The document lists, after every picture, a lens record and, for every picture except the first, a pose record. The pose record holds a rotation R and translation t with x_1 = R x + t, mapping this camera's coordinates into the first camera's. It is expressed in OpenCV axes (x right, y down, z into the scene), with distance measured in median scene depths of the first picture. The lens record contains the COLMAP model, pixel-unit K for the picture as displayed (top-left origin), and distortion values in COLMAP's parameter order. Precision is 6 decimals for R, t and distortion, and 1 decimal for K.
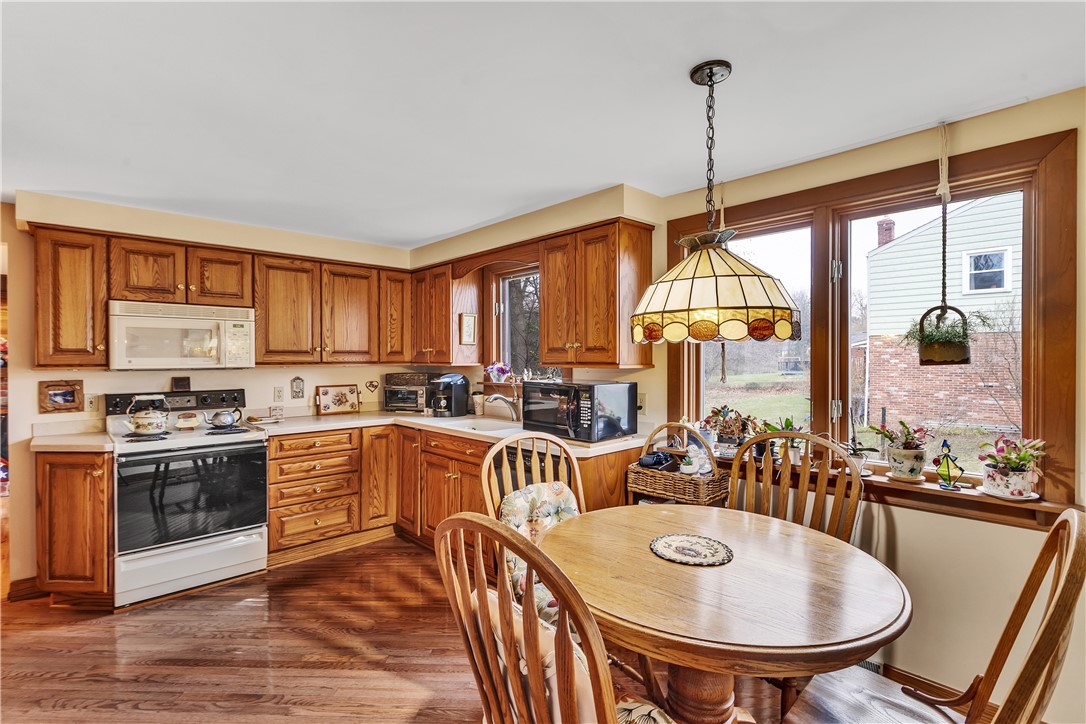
lens RADIAL K [[509.9, 0, 543.0], [0, 509.9, 362.0], [0, 0, 1]] dist [-0.002048, -0.000713]
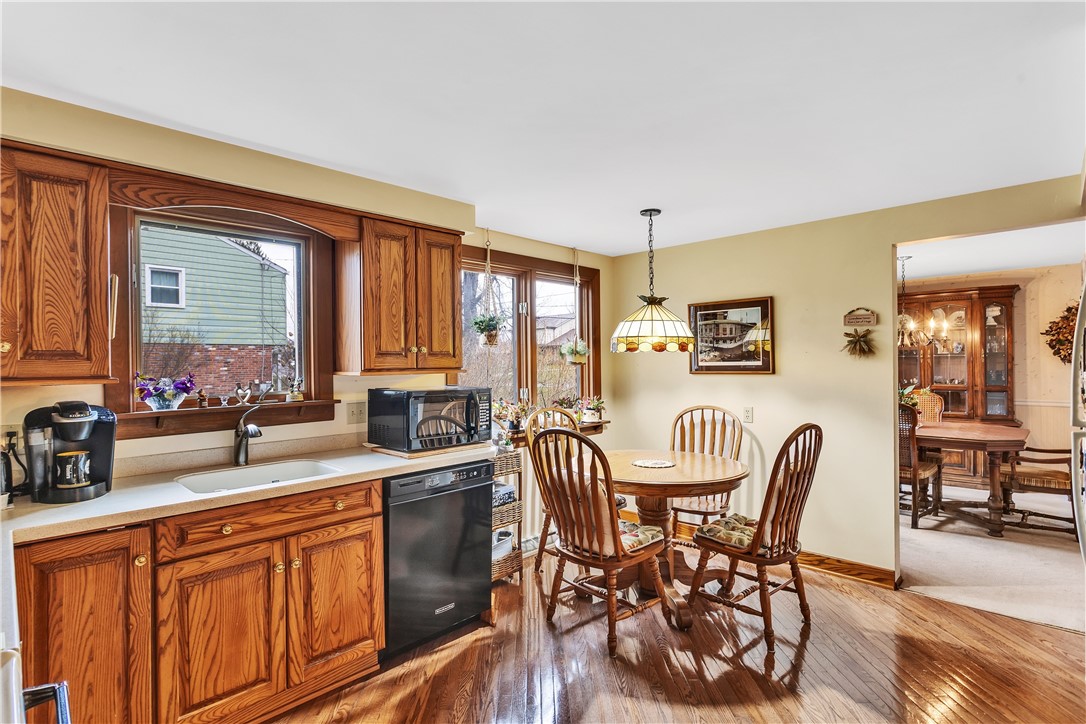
lens RADIAL K [[524.7, 0, 526.3], [0, 524.7, 362.2], [0, 0, 1]] dist [-0.004512, -0.000510]
pose [[-0.017333, 0.001120, 0.999849, -0.847619], [0.020565, 0.999788, -0.000764, -0.005345], [-0.999638, 0.020548, -0.017353, 0.783367]]
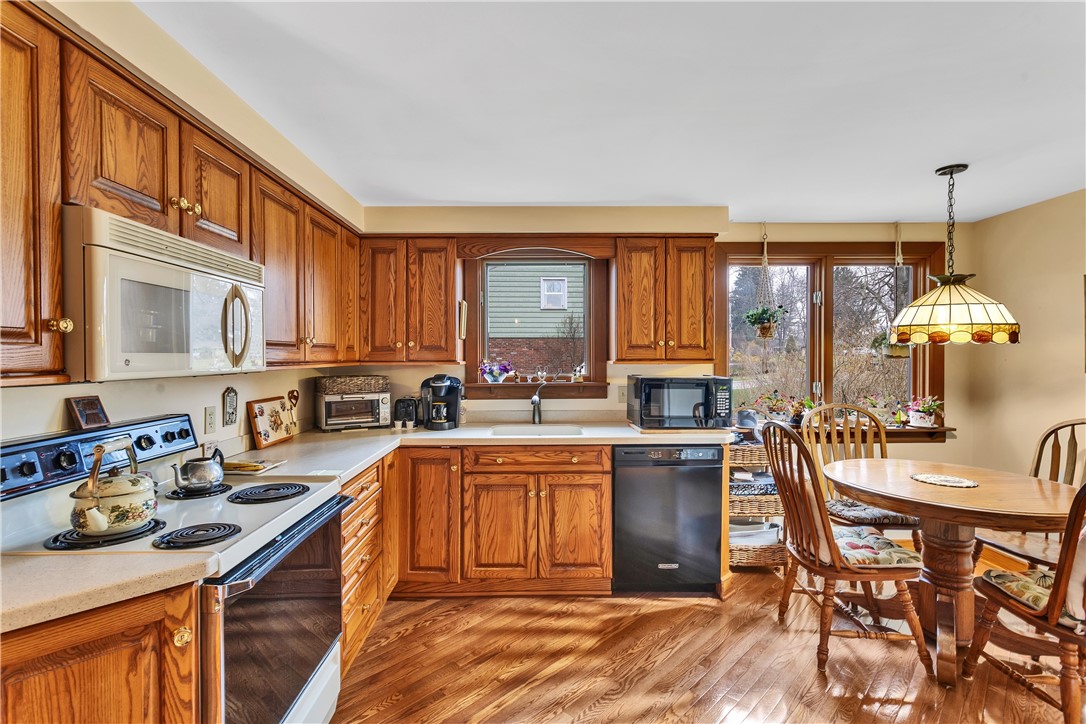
lens RADIAL K [[501.9, 0, 543.0], [0, 501.9, 362.0], [0, 0, 1]] dist [0.000369, 0.000412]
pose [[0.680364, -0.008782, 0.732822, -0.844797], [0.006816, 0.999961, 0.005654, -0.000764], [-0.732843, 0.001148, 0.680397, 0.451019]]
